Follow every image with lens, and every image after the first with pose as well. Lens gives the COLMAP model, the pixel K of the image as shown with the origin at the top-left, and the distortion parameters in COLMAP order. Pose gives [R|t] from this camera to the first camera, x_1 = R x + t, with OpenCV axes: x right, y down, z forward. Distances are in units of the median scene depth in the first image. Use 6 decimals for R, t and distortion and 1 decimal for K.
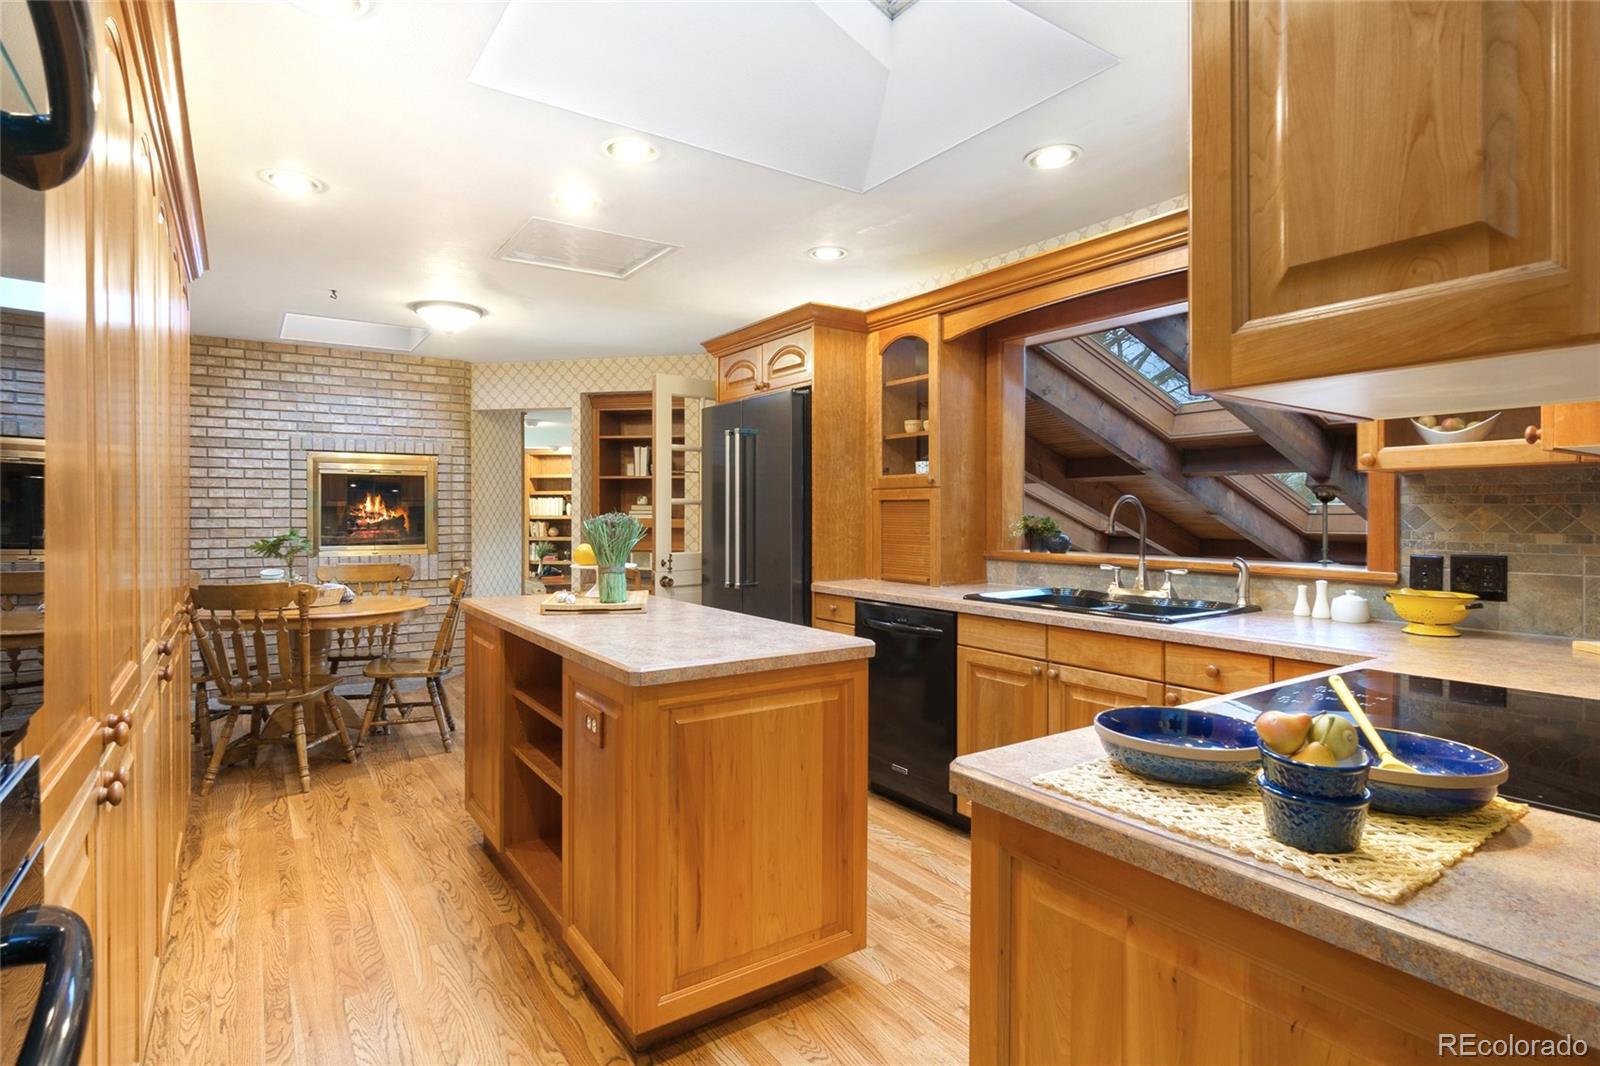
lens RADIAL K [[817.6, 0, 794.8], [0, 817.6, 518.8], [0, 0, 1]] dist [0.000126, -0.000293]
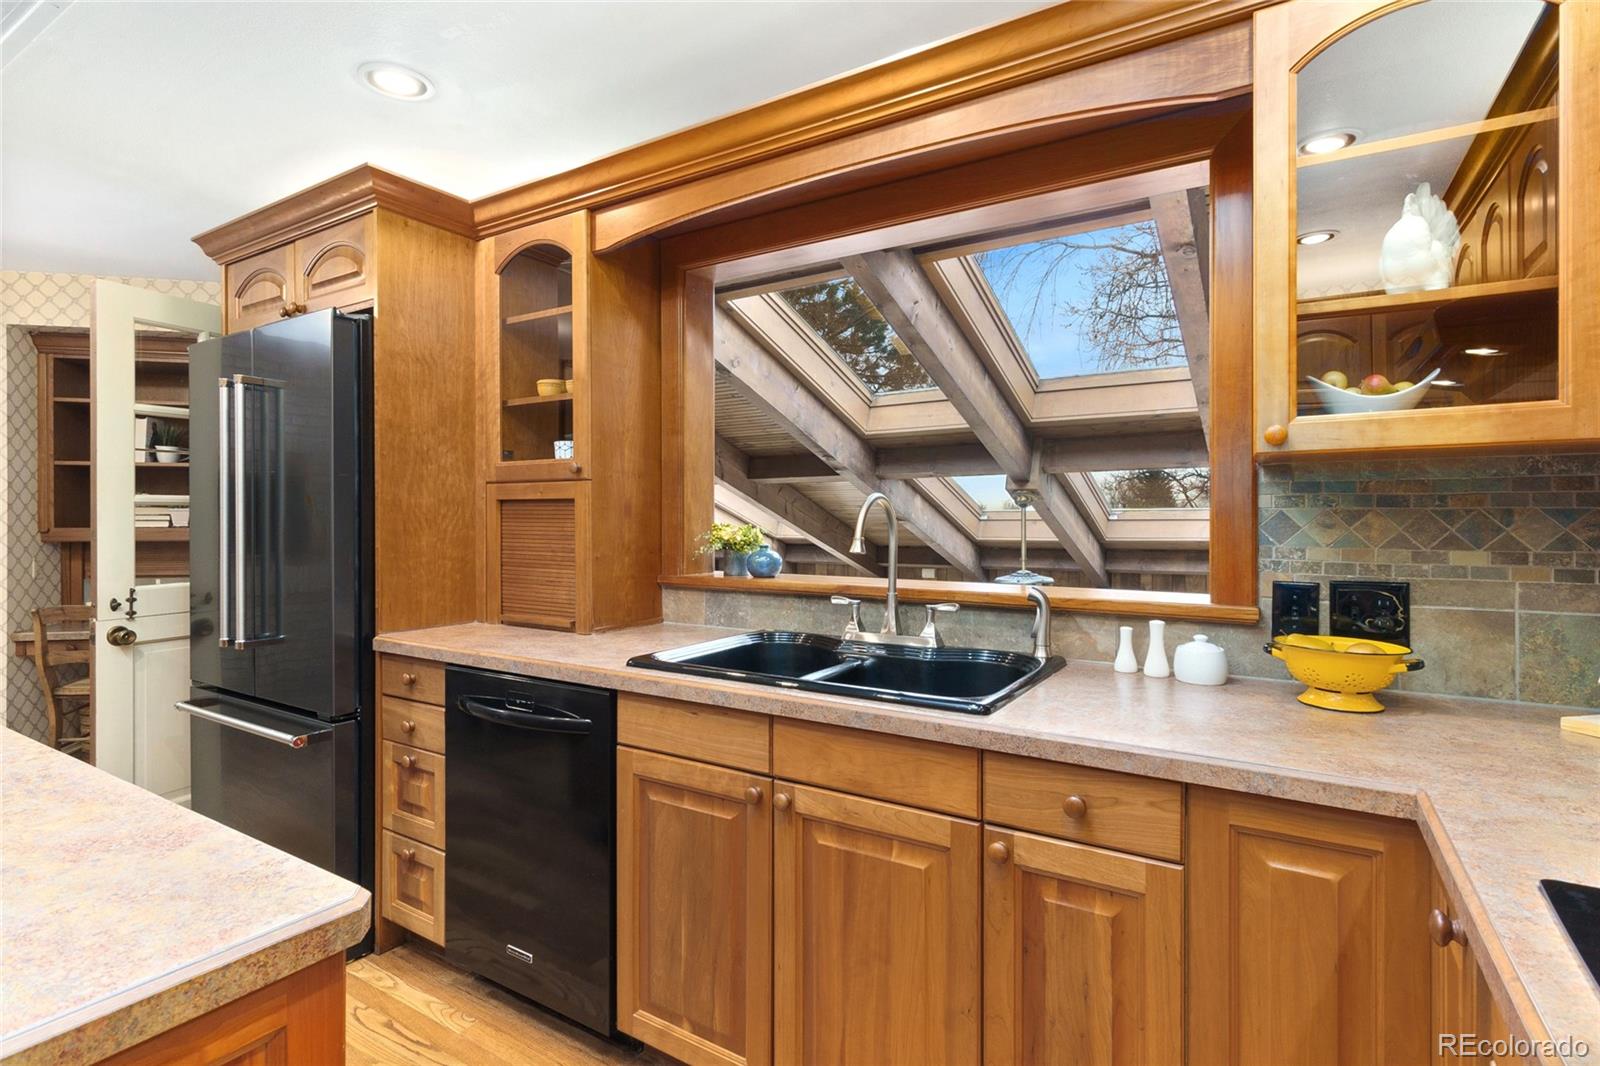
lens RADIAL K [[780.3, 0, 799.8], [0, 780.3, 525.7], [0, 0, 1]] dist [0.002165, 0.000085]
pose [[0.914511, -0.003645, 0.404545, 0.078747], [0.002564, 0.999992, 0.003213, -0.003861], [-0.404553, -0.001901, 0.914513, 0.368258]]
